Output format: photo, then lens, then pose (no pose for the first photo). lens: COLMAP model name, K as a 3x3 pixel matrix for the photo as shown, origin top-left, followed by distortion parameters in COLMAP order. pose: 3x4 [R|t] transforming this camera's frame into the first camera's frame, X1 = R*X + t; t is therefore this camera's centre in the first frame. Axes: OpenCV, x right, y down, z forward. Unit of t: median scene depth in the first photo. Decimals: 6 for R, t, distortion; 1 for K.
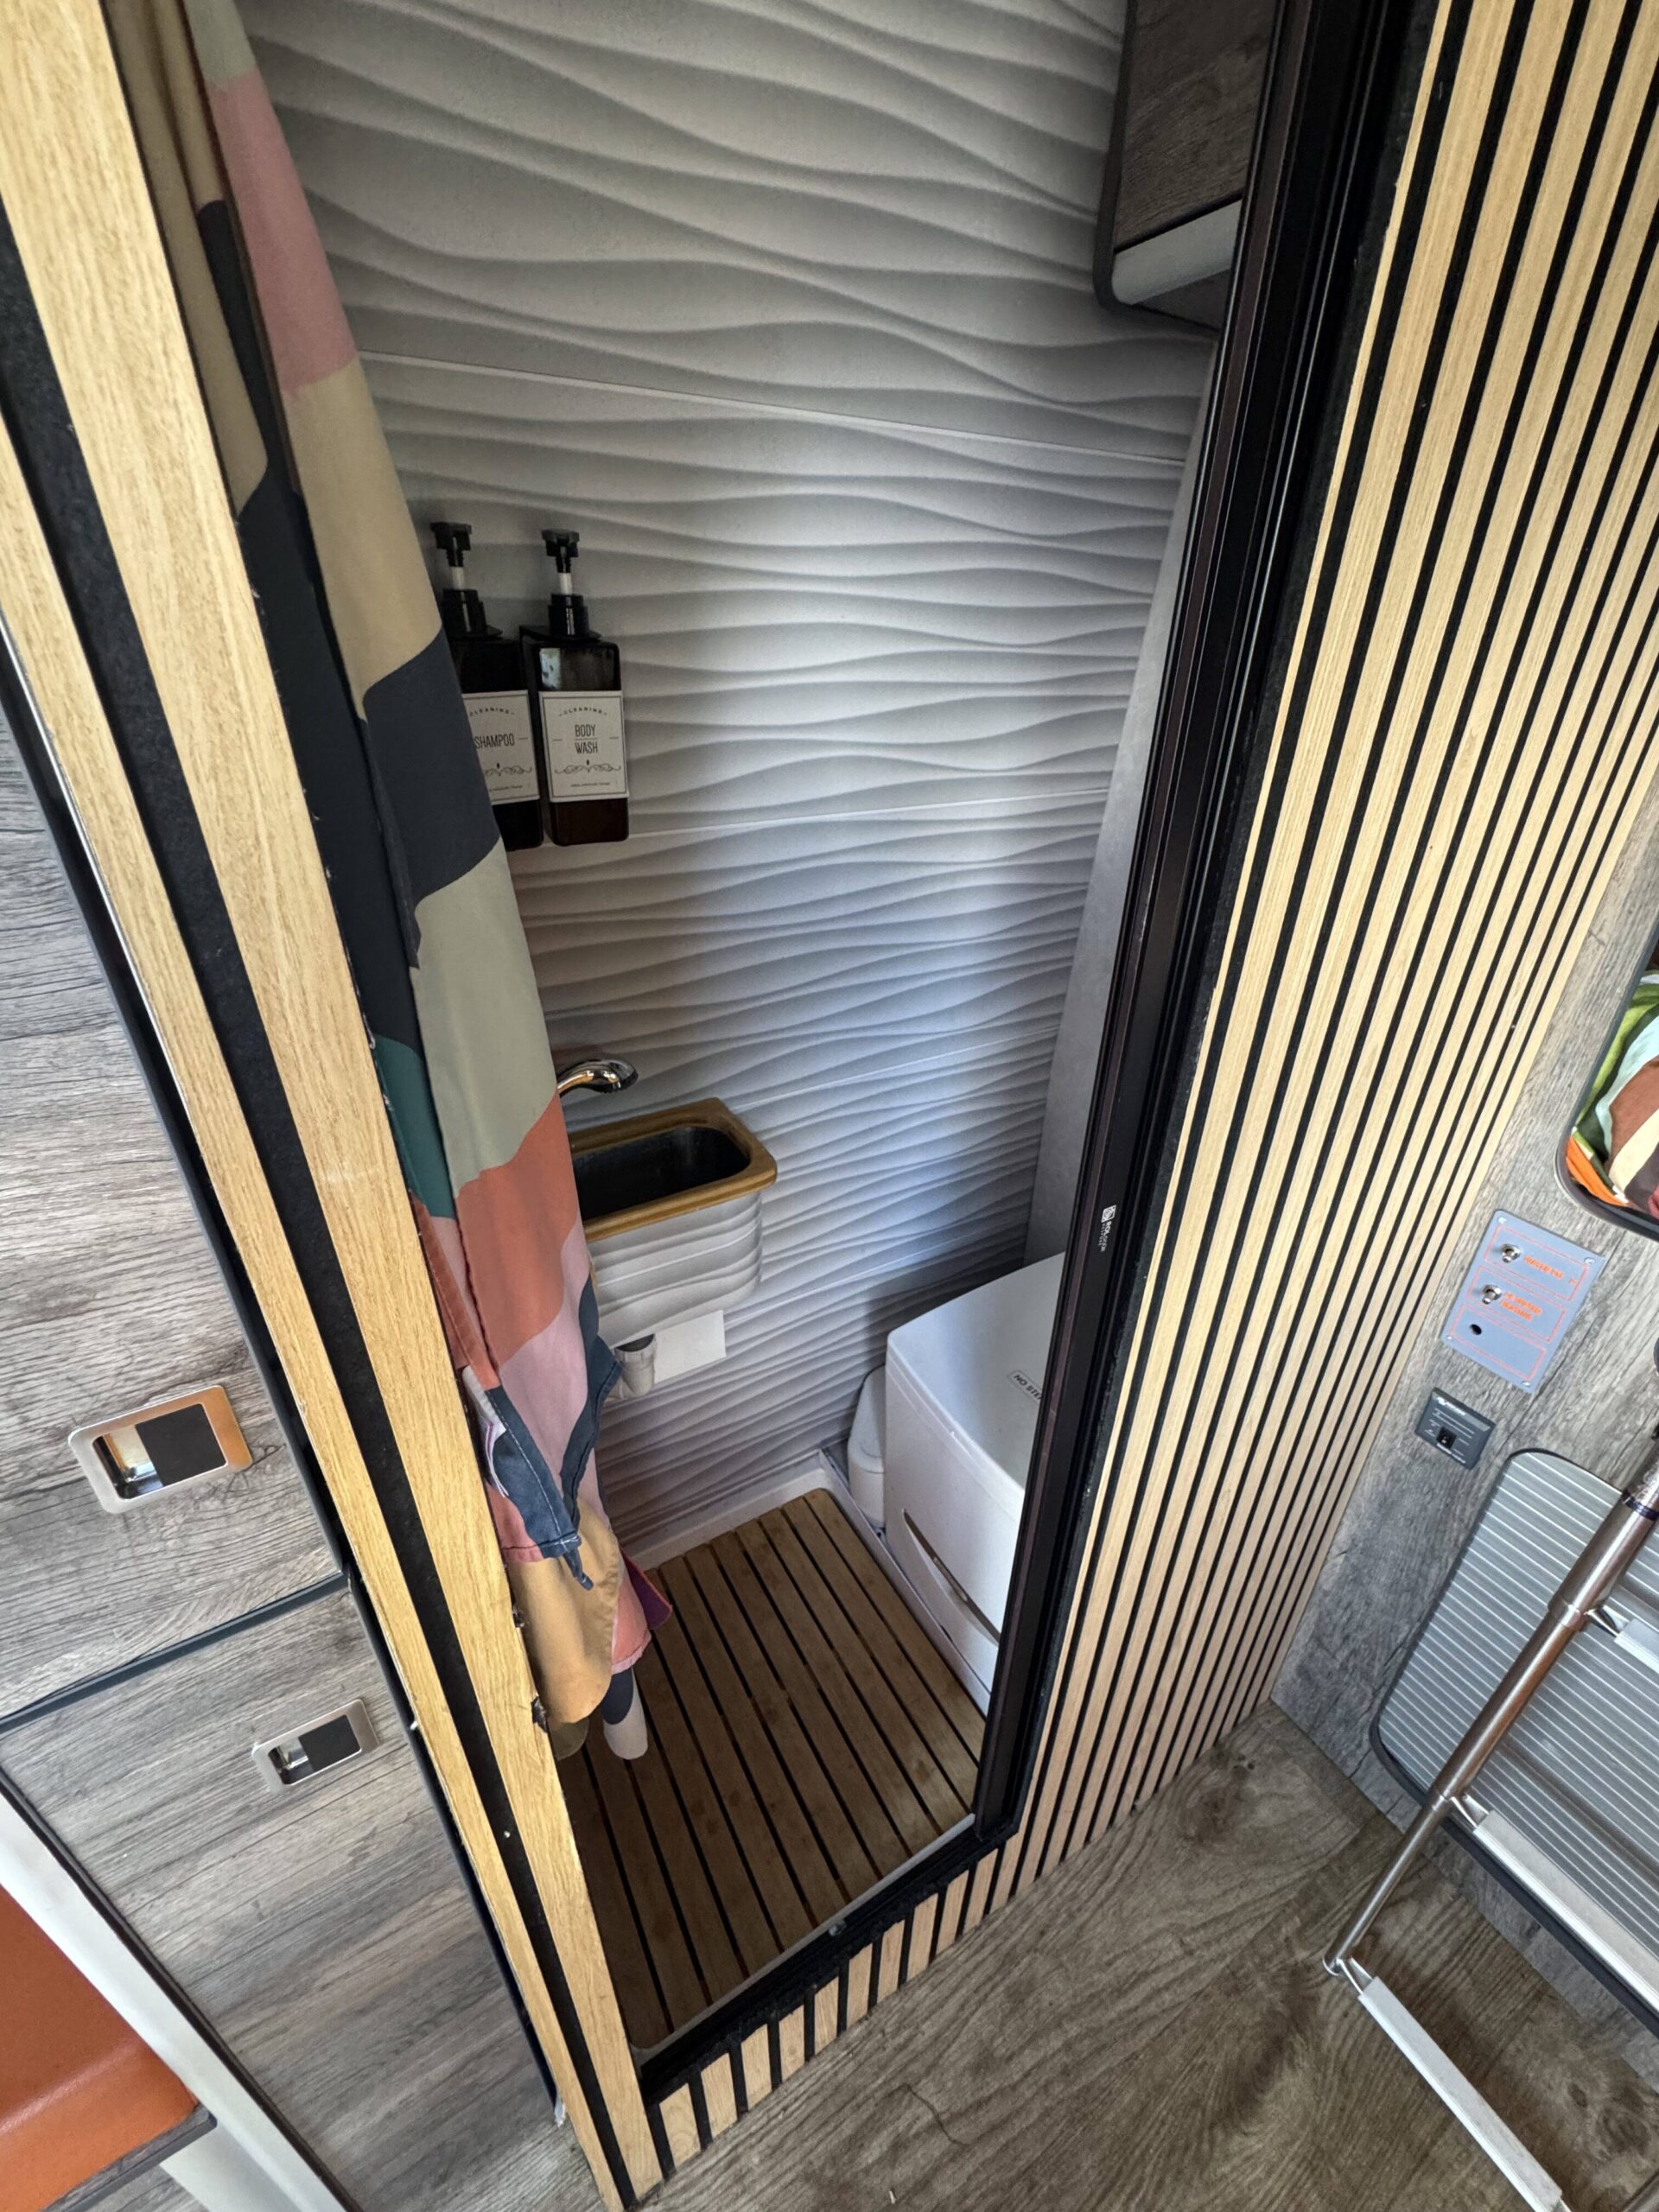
lens RADIAL K [[881.7, 0, 833.1], [0, 881.7, 1103.9], [0, 0, 1]] dist [-0.003716, 0.001107]
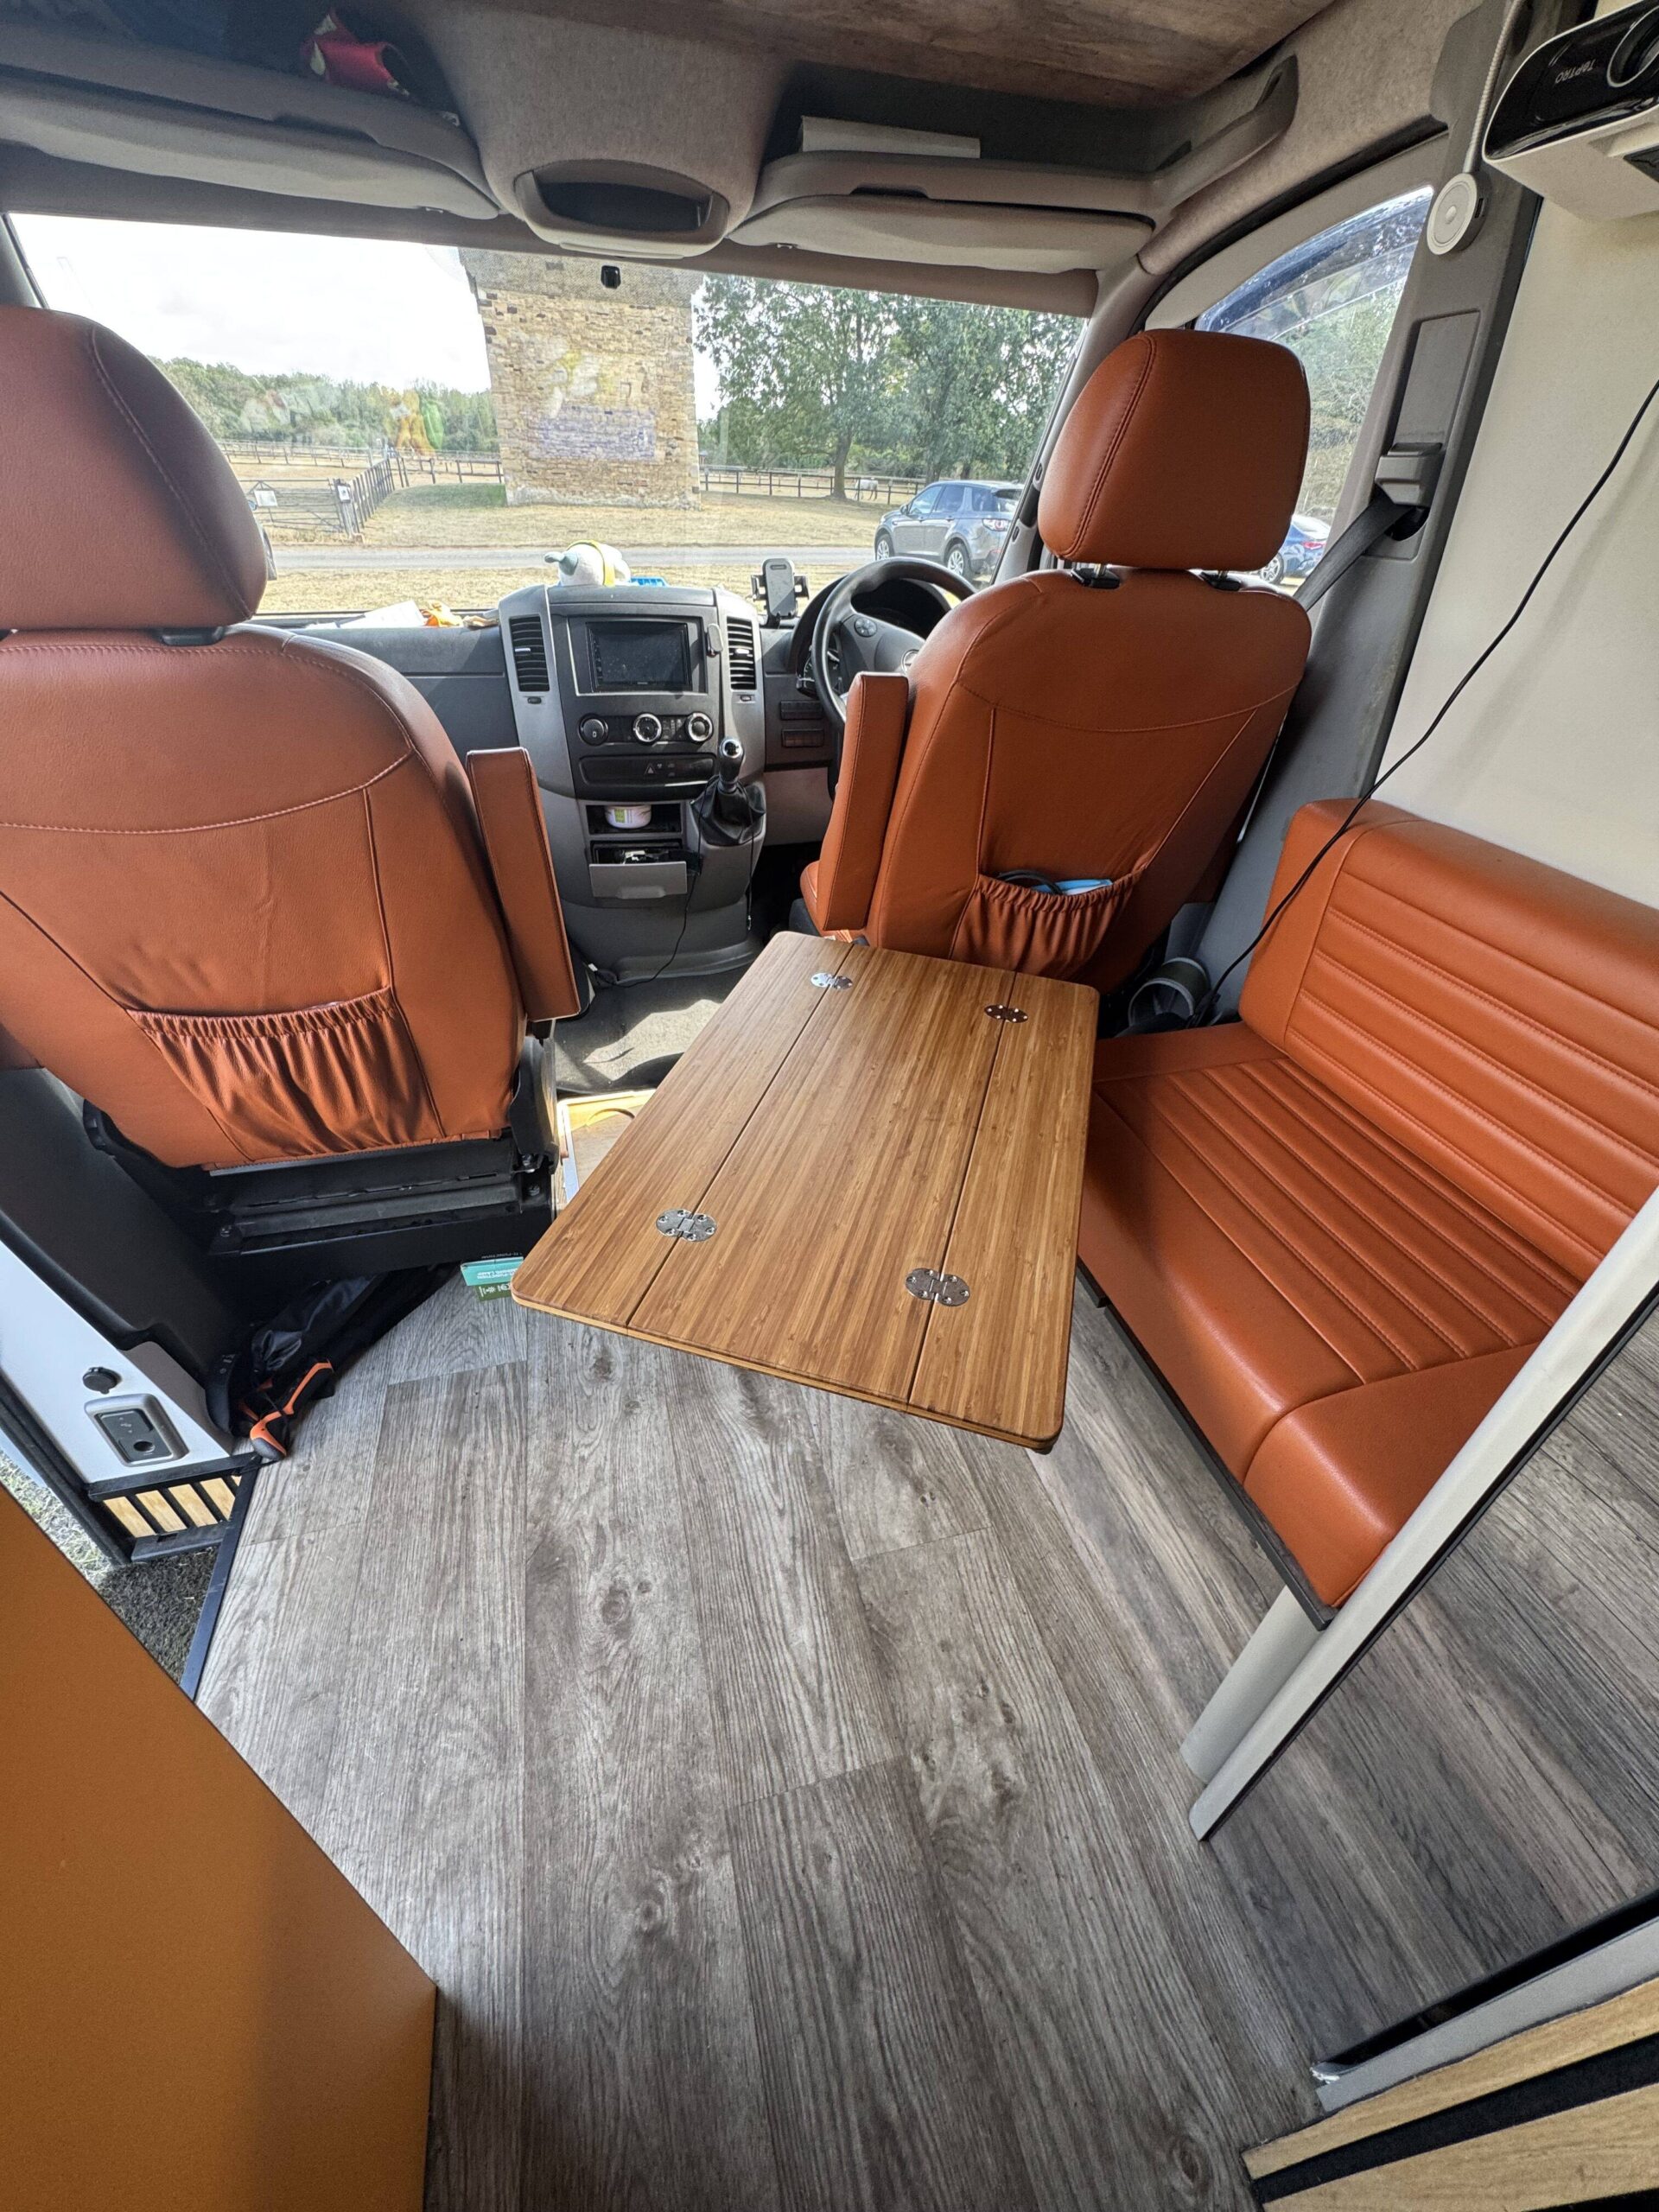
lens RADIAL K [[881.7, 0, 830.7], [0, 881.7, 1106.2], [0, 0, 1]] dist [-0.003716, 0.001107]
pose [[-0.261221, 0.542569, -0.798362, -0.022147], [-0.478990, 0.645209, 0.595209, 0.380020], [0.838053, 0.537889, 0.091343, 0.037238]]
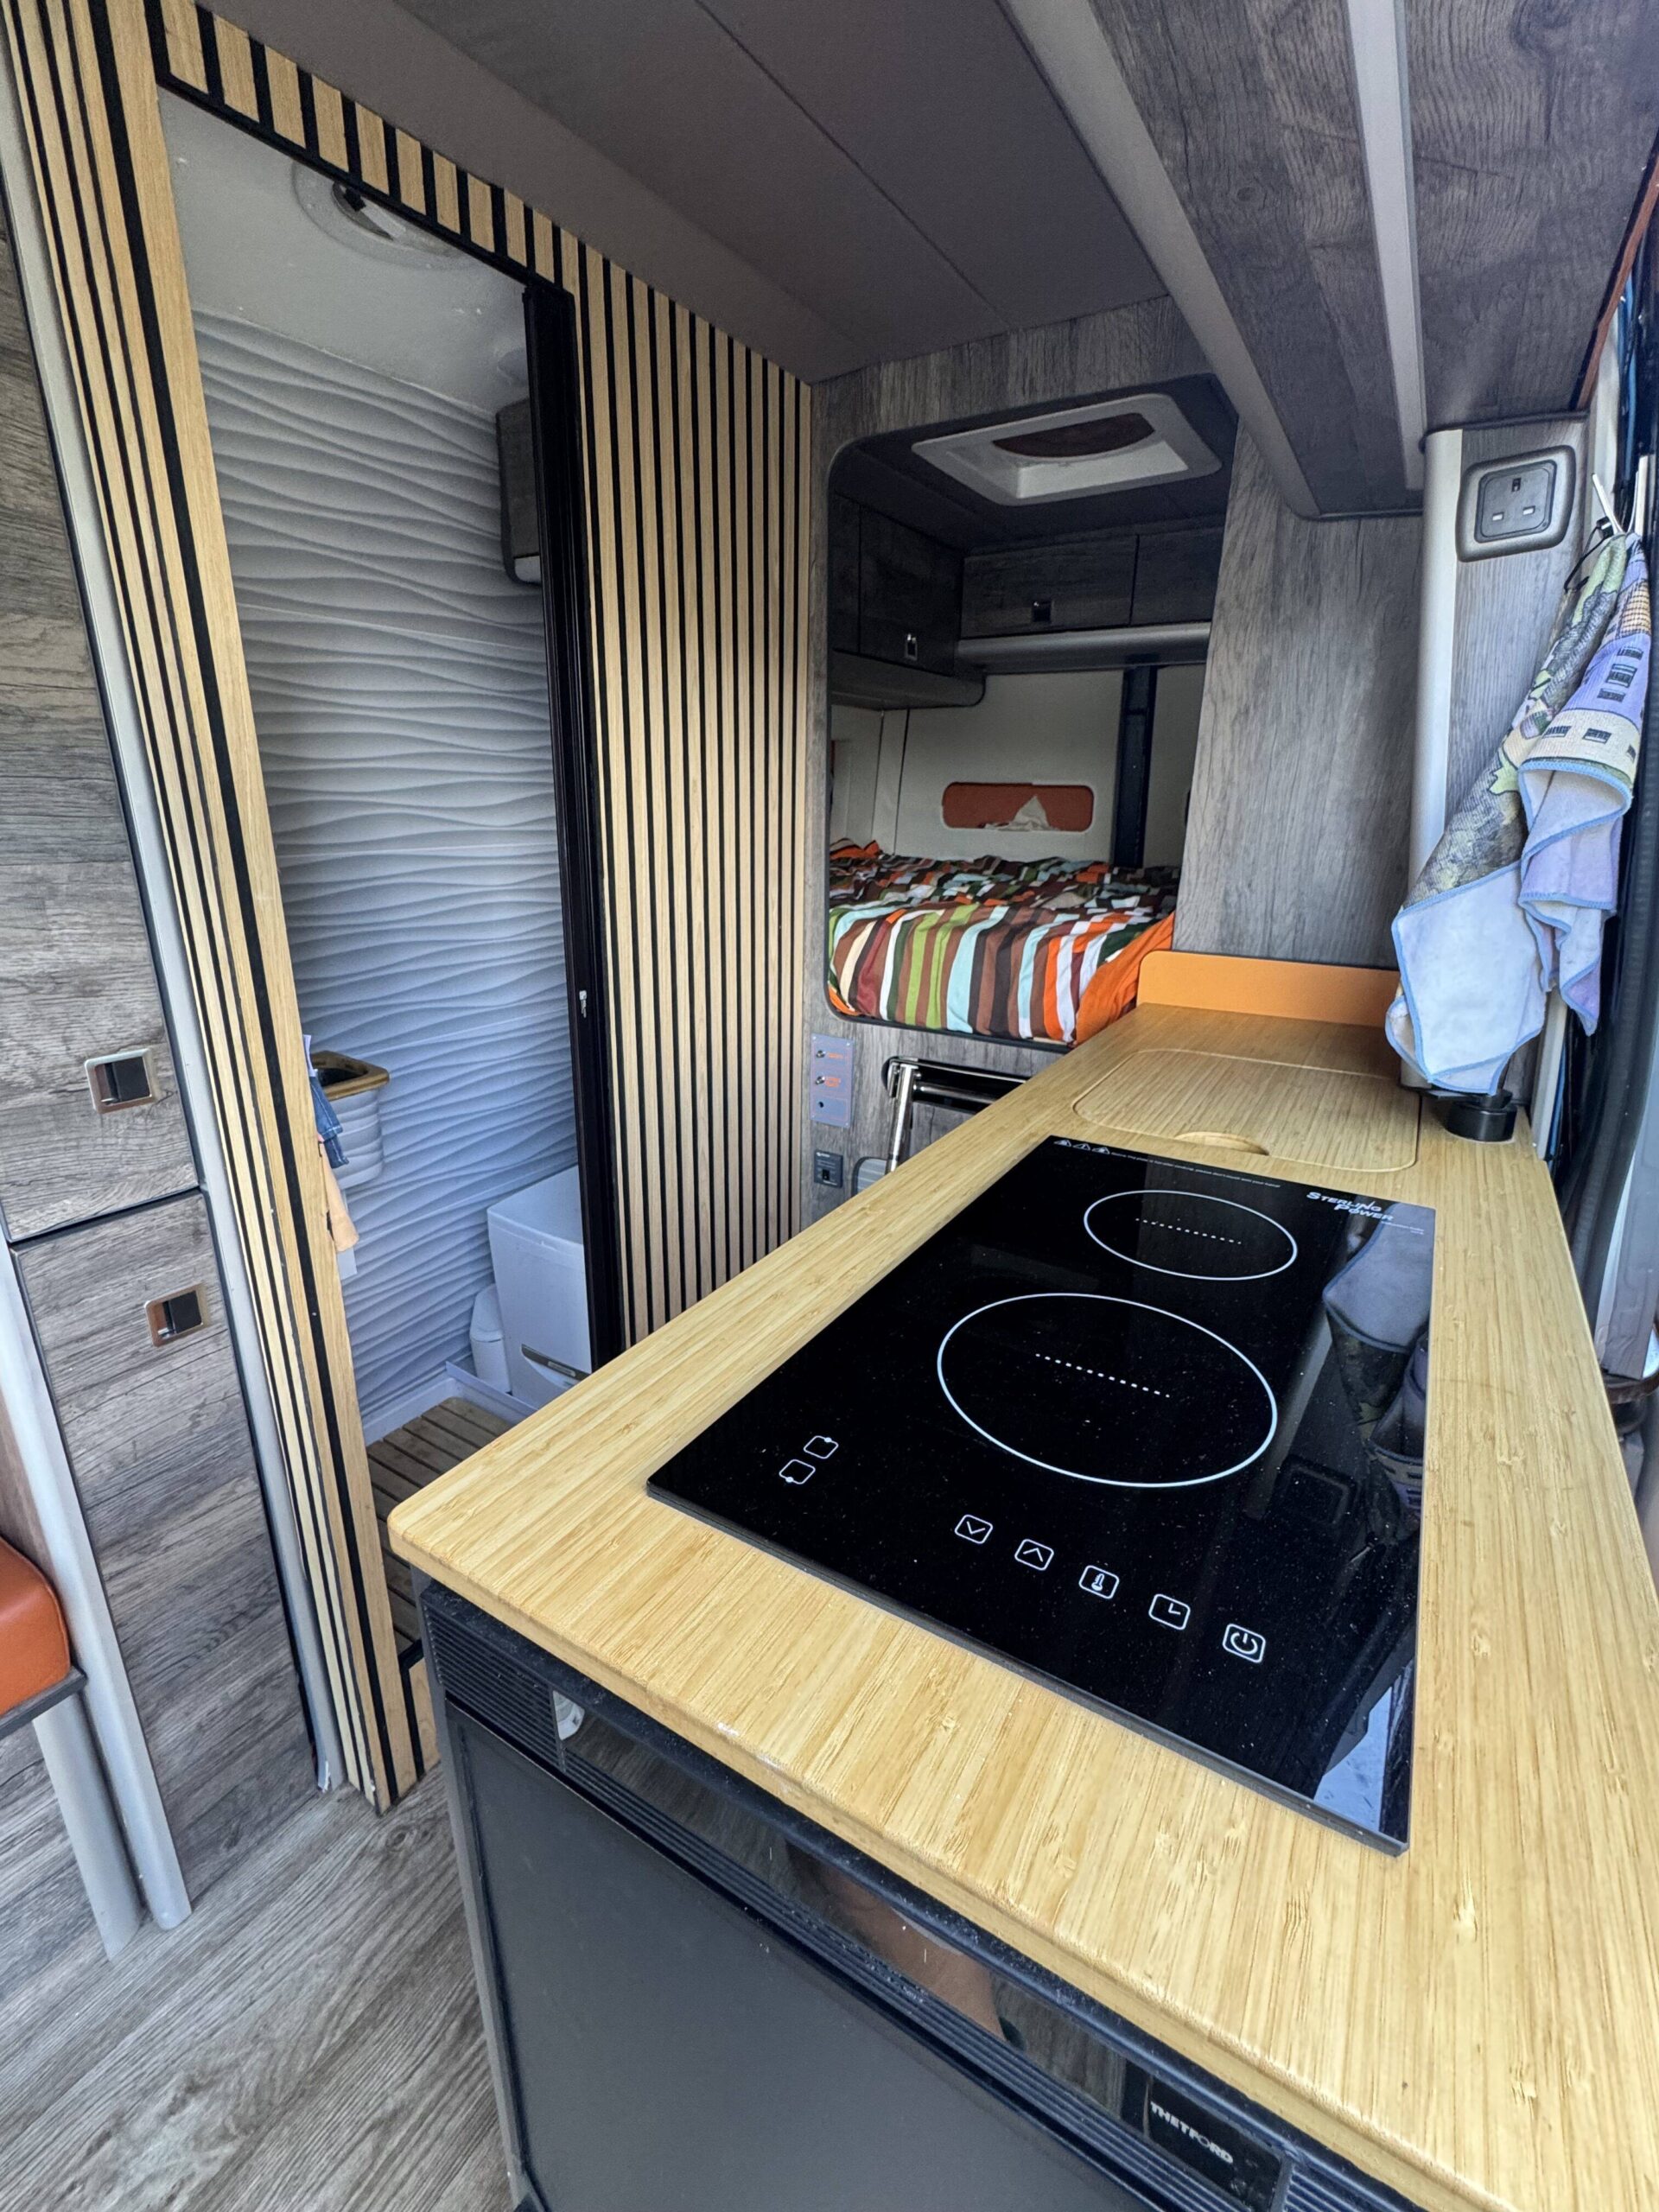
lens RADIAL K [[961.0, 0, 836.0], [0, 961.0, 1106.1], [0, 0, 1]] dist [-0.001169, 0.000352]
pose [[0.883890, -0.138337, 0.446767, -0.188277], [0.206593, 0.972492, -0.107604, 0.666971], [-0.419592, 0.187409, 0.888156, -1.093083]]
